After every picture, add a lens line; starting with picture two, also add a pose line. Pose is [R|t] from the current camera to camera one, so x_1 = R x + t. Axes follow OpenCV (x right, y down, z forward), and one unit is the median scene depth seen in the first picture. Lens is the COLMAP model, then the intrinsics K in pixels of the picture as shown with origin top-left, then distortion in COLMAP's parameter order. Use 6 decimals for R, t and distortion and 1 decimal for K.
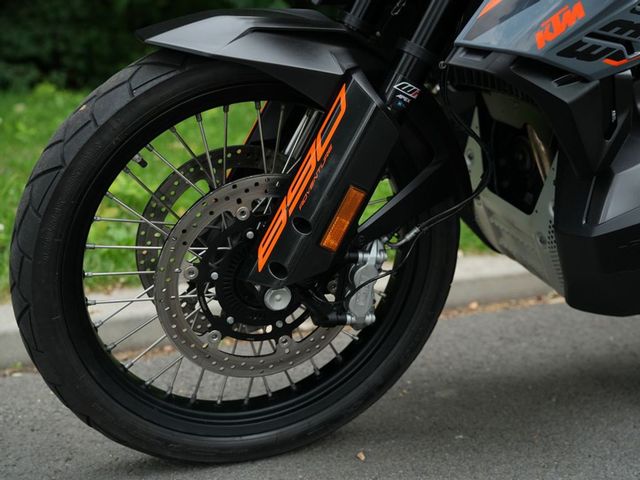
lens RADIAL K [[997.9, 0, 320.4], [0, 997.9, 228.6], [0, 0, 1]] dist [-0.124691, 0.991623]
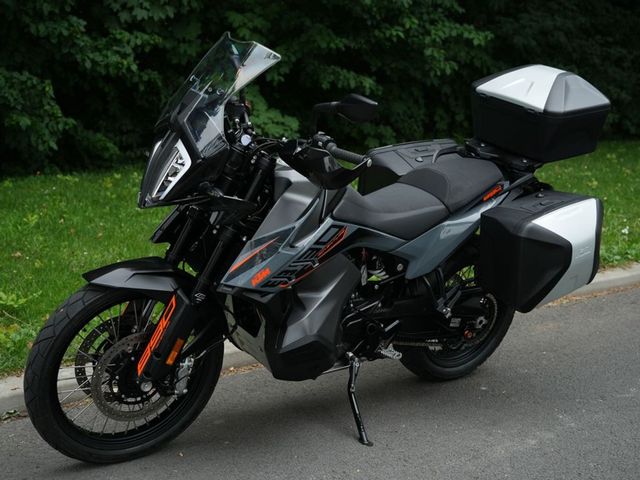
lens RADIAL K [[997.9, 0, 320.4], [0, 997.9, 228.6], [0, 0, 1]] dist [-0.124691, 0.991623]
pose [[0.970988, -0.020887, 0.238213, -0.183512], [0.026009, 0.999493, -0.018379, -0.231475], [-0.237708, 0.024041, 0.971039, -1.280478]]
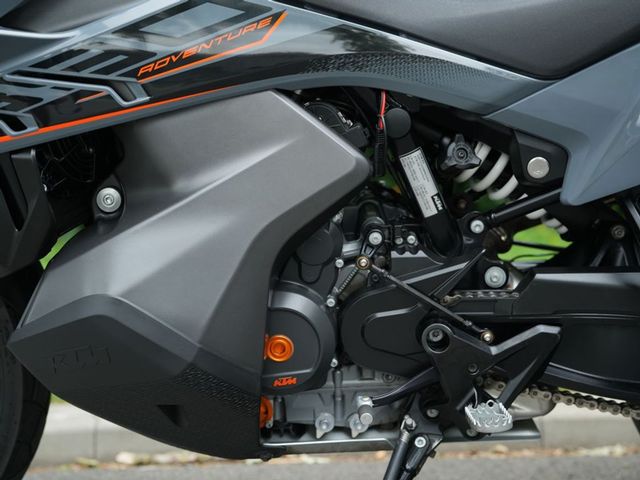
lens RADIAL K [[997.9, 0, 320.4], [0, 997.9, 228.6], [0, 0, 1]] dist [-0.124691, 0.991623]
pose [[0.917974, -0.009457, -0.396528, 0.798008], [-0.051573, 0.988383, -0.142964, 0.016087], [0.393274, 0.151687, 0.906822, 0.302658]]
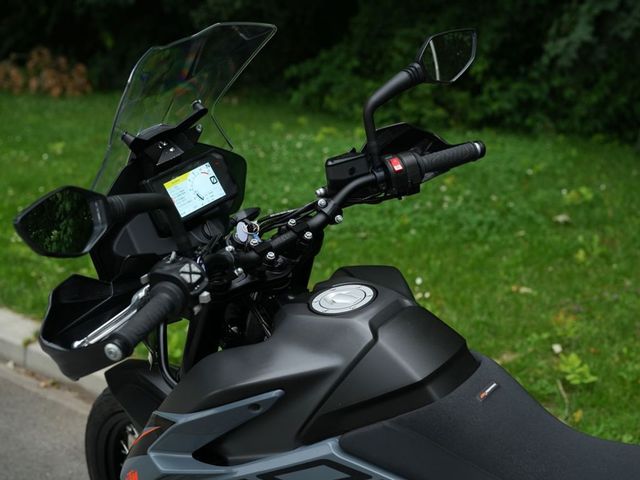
lens RADIAL K [[997.9, 0, 320.4], [0, 997.9, 228.6], [0, 0, 1]] dist [-0.124691, 0.991623]
pose [[0.445810, 0.233711, -0.864079, 1.238929], [-0.178382, 0.969148, 0.170096, -0.693565], [0.877174, 0.078305, 0.473746, 0.452899]]
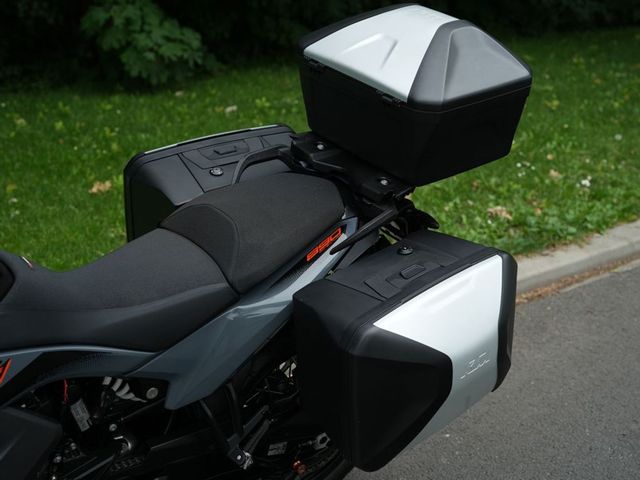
lens RADIAL K [[997.9, 0, 320.4], [0, 997.9, 228.6], [0, 0, 1]] dist [-0.124691, 0.991623]
pose [[0.965448, -0.078846, 0.248381, 0.522276], [0.053990, 0.992968, 0.105353, -0.549714], [-0.254941, -0.088303, 0.962916, -0.261884]]
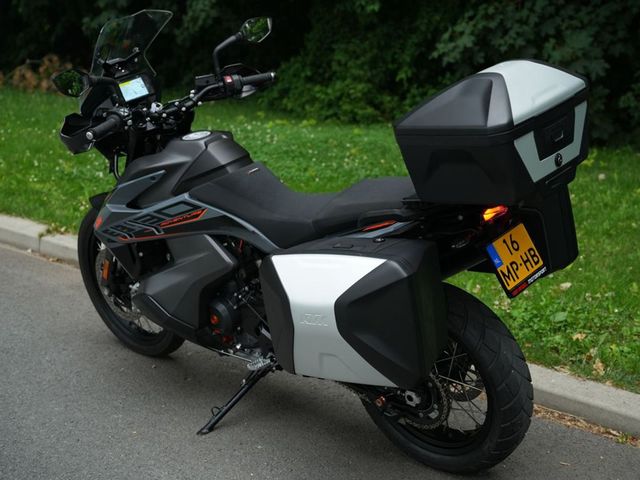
lens RADIAL K [[997.9, 0, 320.4], [0, 997.9, 228.6], [0, 0, 1]] dist [-0.124691, 0.991623]
pose [[0.440439, 0.218874, -0.870693, 2.605820], [-0.199843, 0.969396, 0.142596, -0.620051], [0.875258, 0.111197, 0.470701, 0.153446]]
